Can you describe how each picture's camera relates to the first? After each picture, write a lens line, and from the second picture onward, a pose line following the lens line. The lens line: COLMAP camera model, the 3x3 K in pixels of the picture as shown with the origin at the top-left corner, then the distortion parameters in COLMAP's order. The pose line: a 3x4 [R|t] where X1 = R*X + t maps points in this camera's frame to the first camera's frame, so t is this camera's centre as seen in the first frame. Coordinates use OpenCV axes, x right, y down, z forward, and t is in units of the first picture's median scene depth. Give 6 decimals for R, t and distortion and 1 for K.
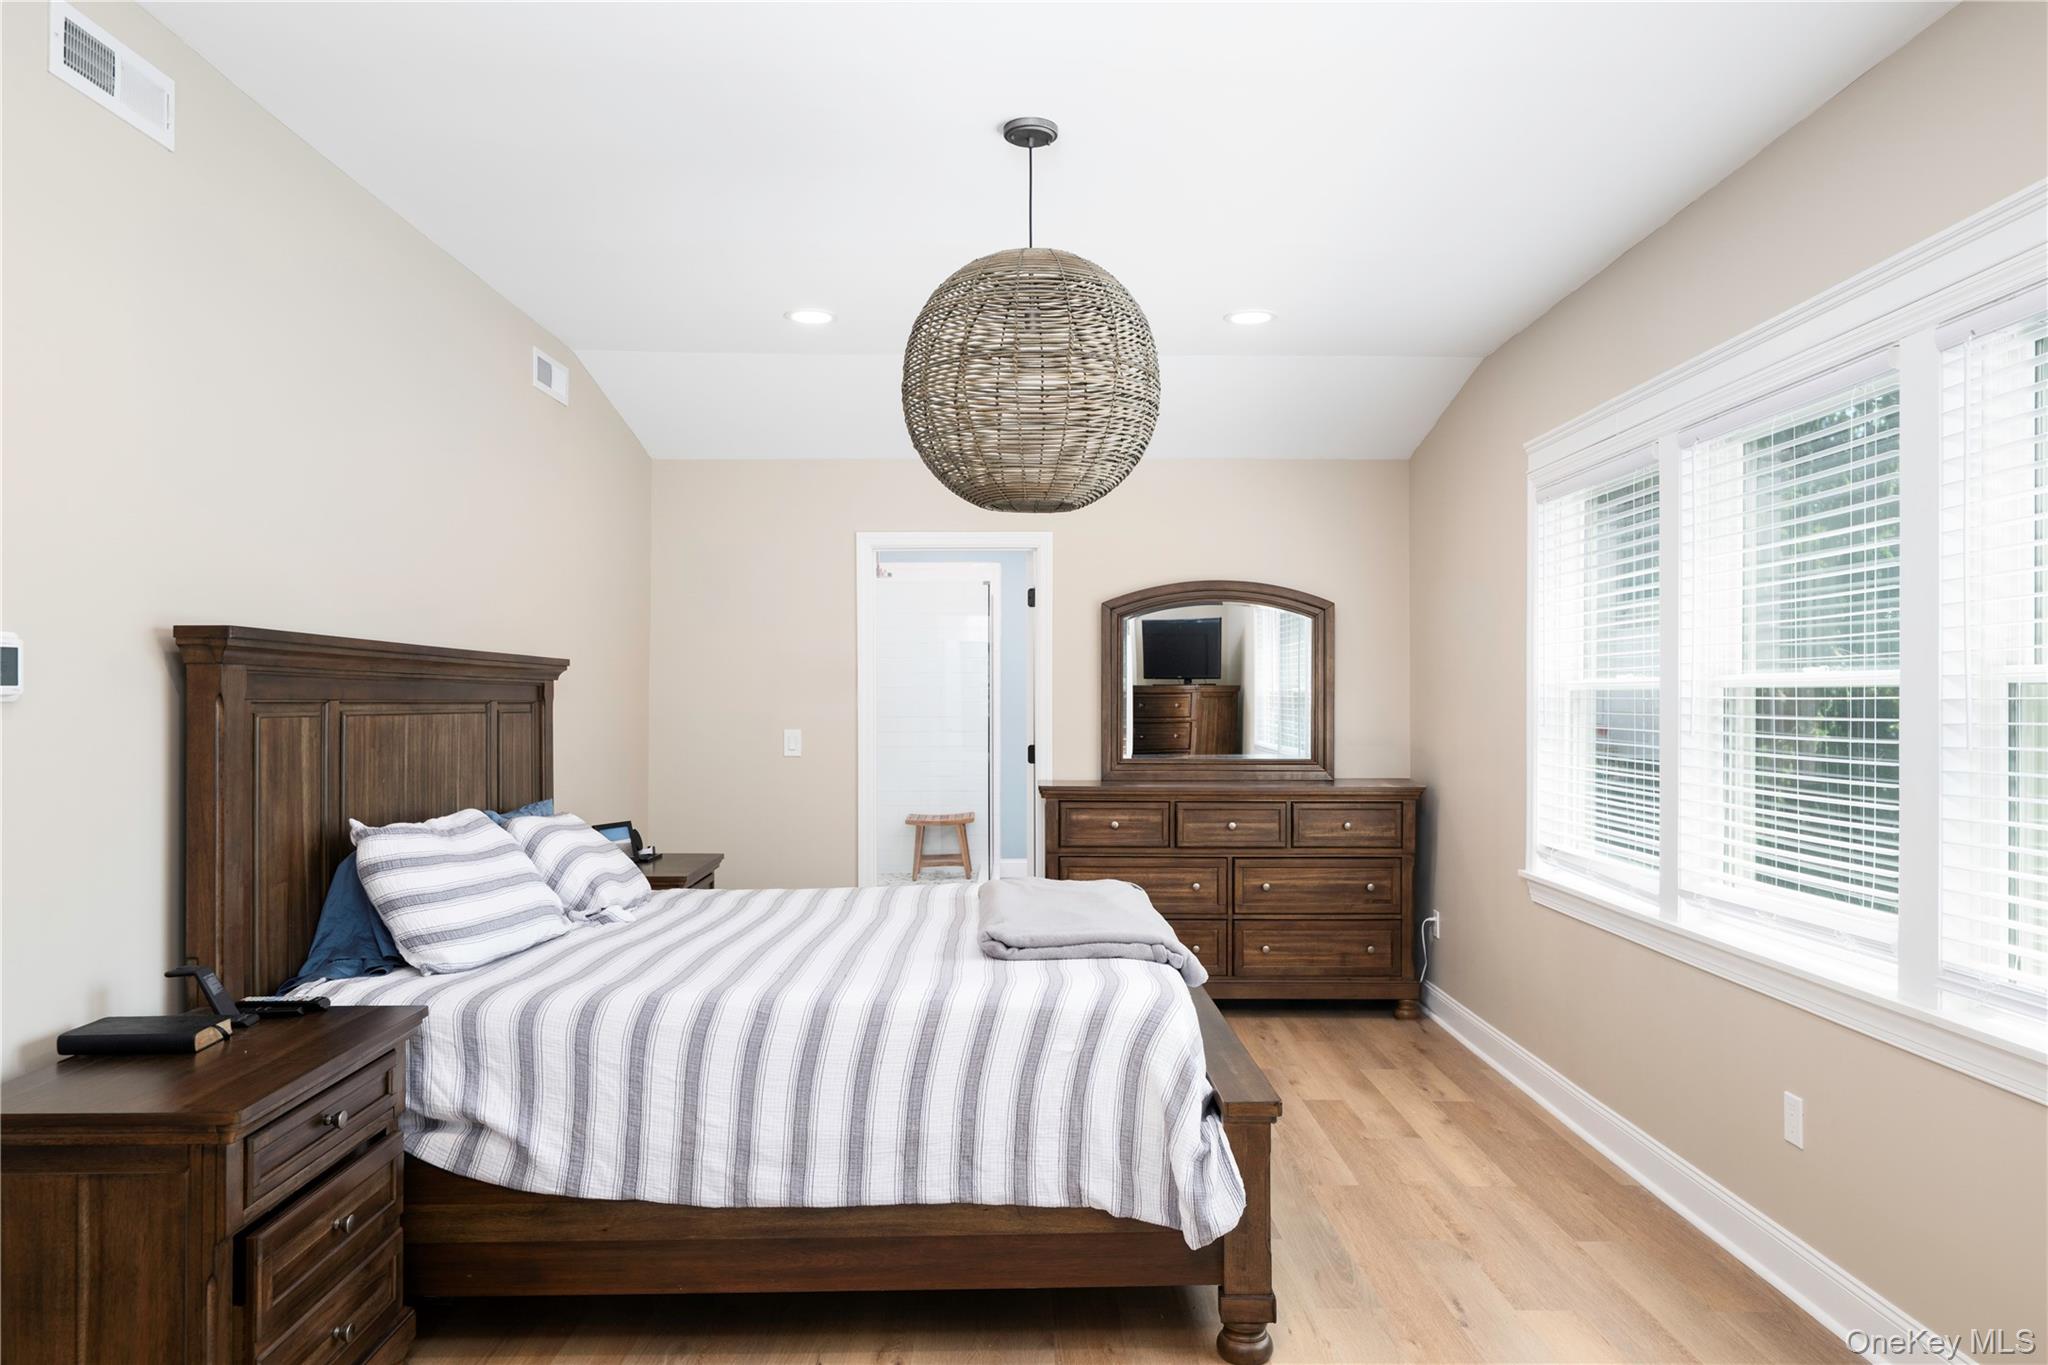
lens RADIAL K [[1372.2, 0, 1036.0], [0, 1372.2, 691.9], [0, 0, 1]] dist [0.002810, 0.000959]
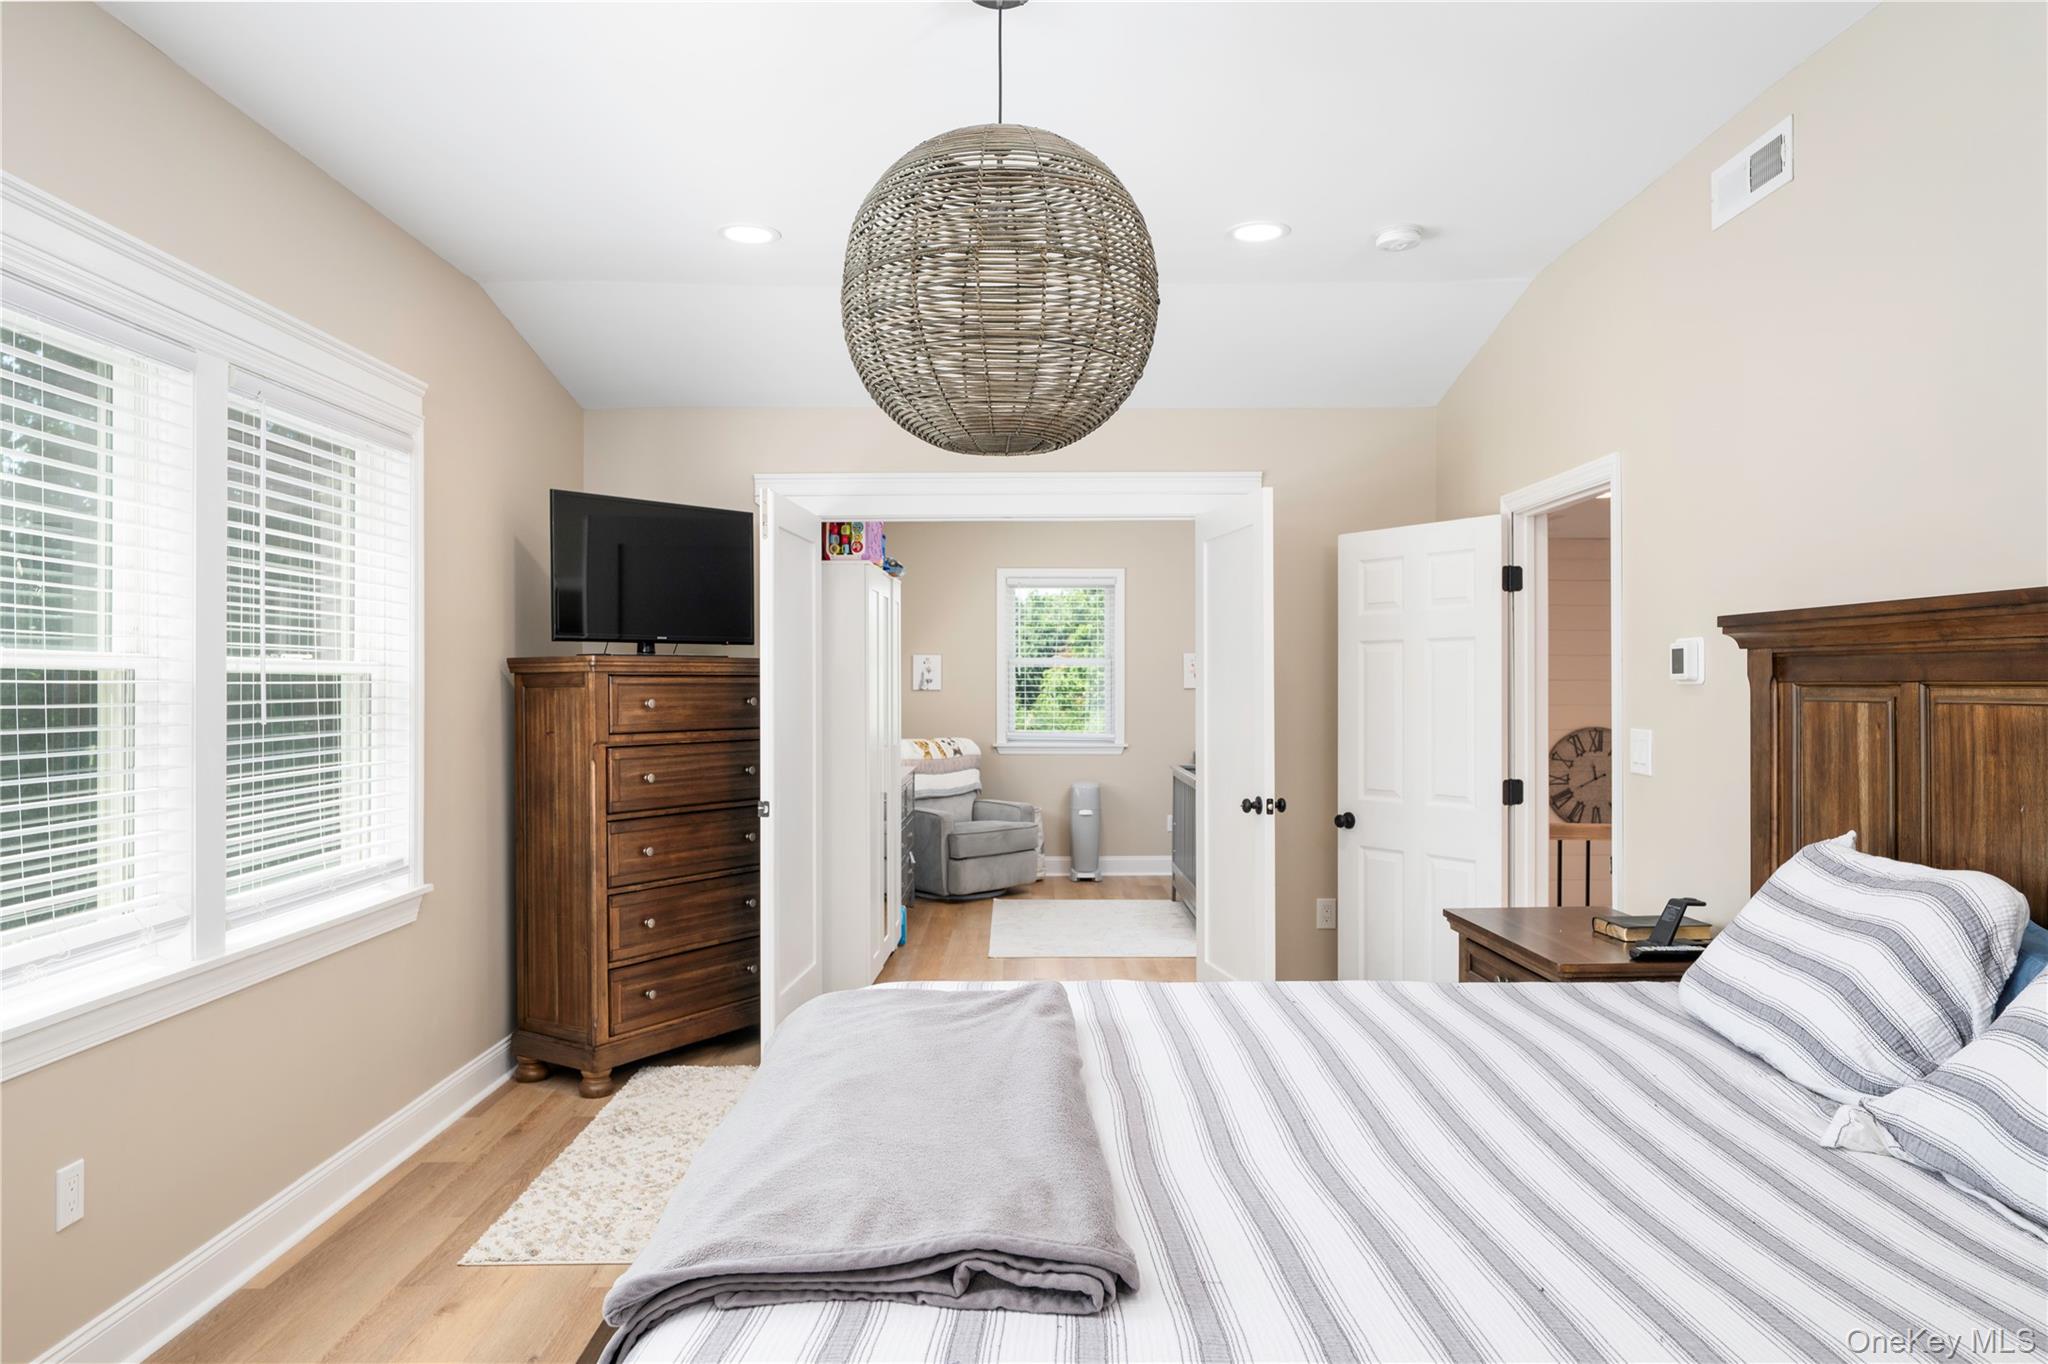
lens RADIAL K [[1372.2, 0, 1026.0], [0, 1372.2, 686.8], [0, 0, 1]] dist [0.002810, 0.000959]
pose [[-0.999988, 0.001001, 0.004823, -0.022034], [0.000976, 0.999986, -0.005199, 0.012525], [-0.004829, -0.005194, -0.999975, 1.843834]]
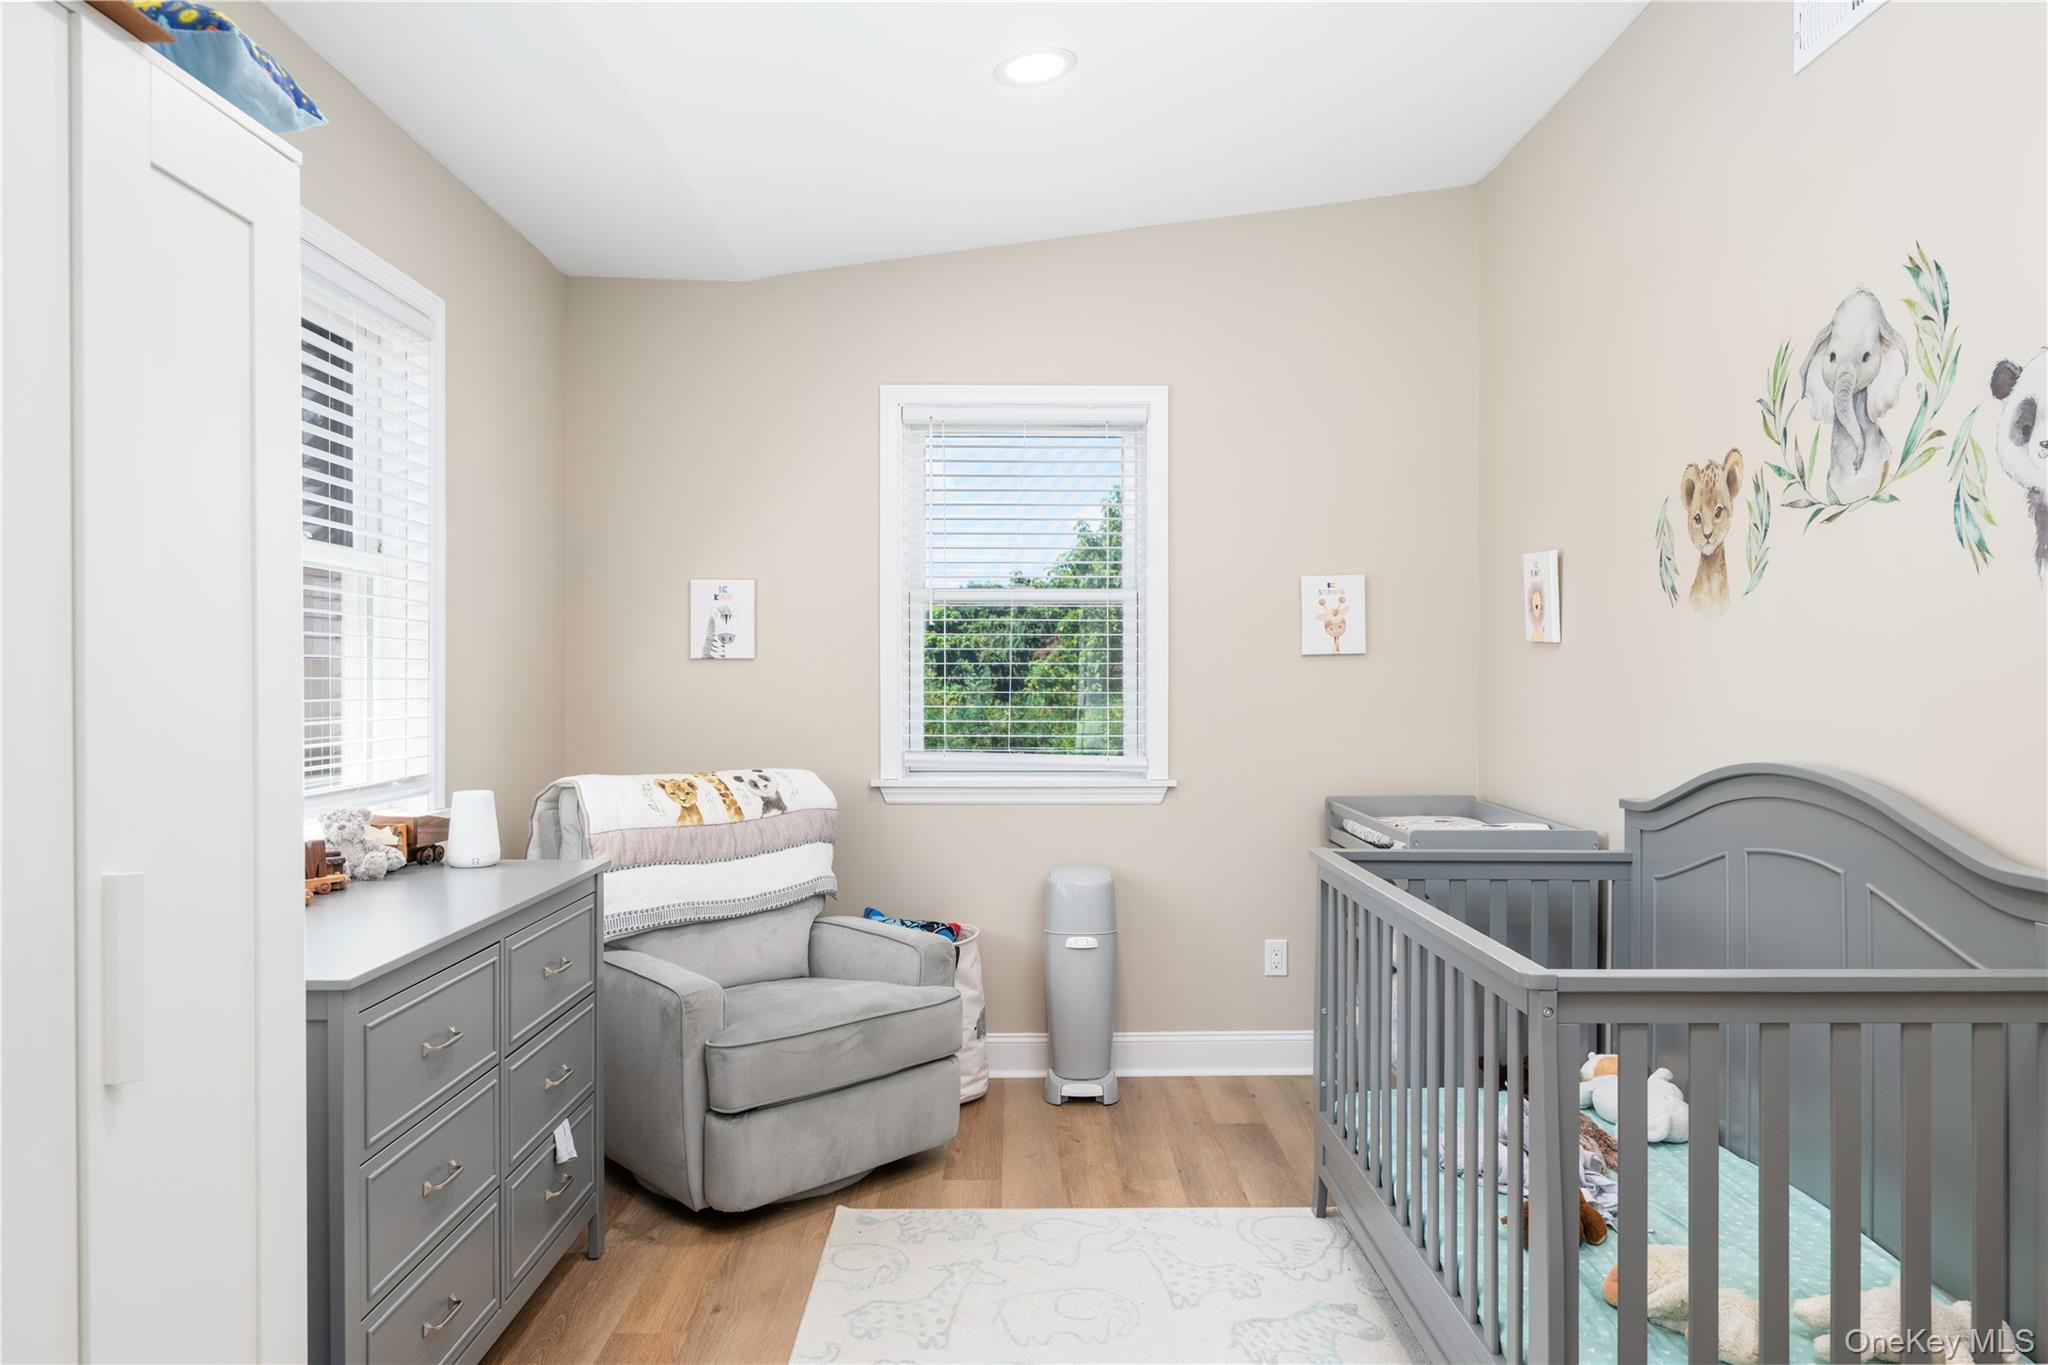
lens RADIAL K [[1372.2, 0, 1026.7], [0, 1372.2, 686.6], [0, 0, 1]] dist [0.002810, 0.000959]
pose [[-0.999994, 0.002585, 0.002208, -0.056210], [0.002564, 0.999953, -0.009322, 0.028341], [-0.002232, -0.009316, -0.999954, 0.975777]]
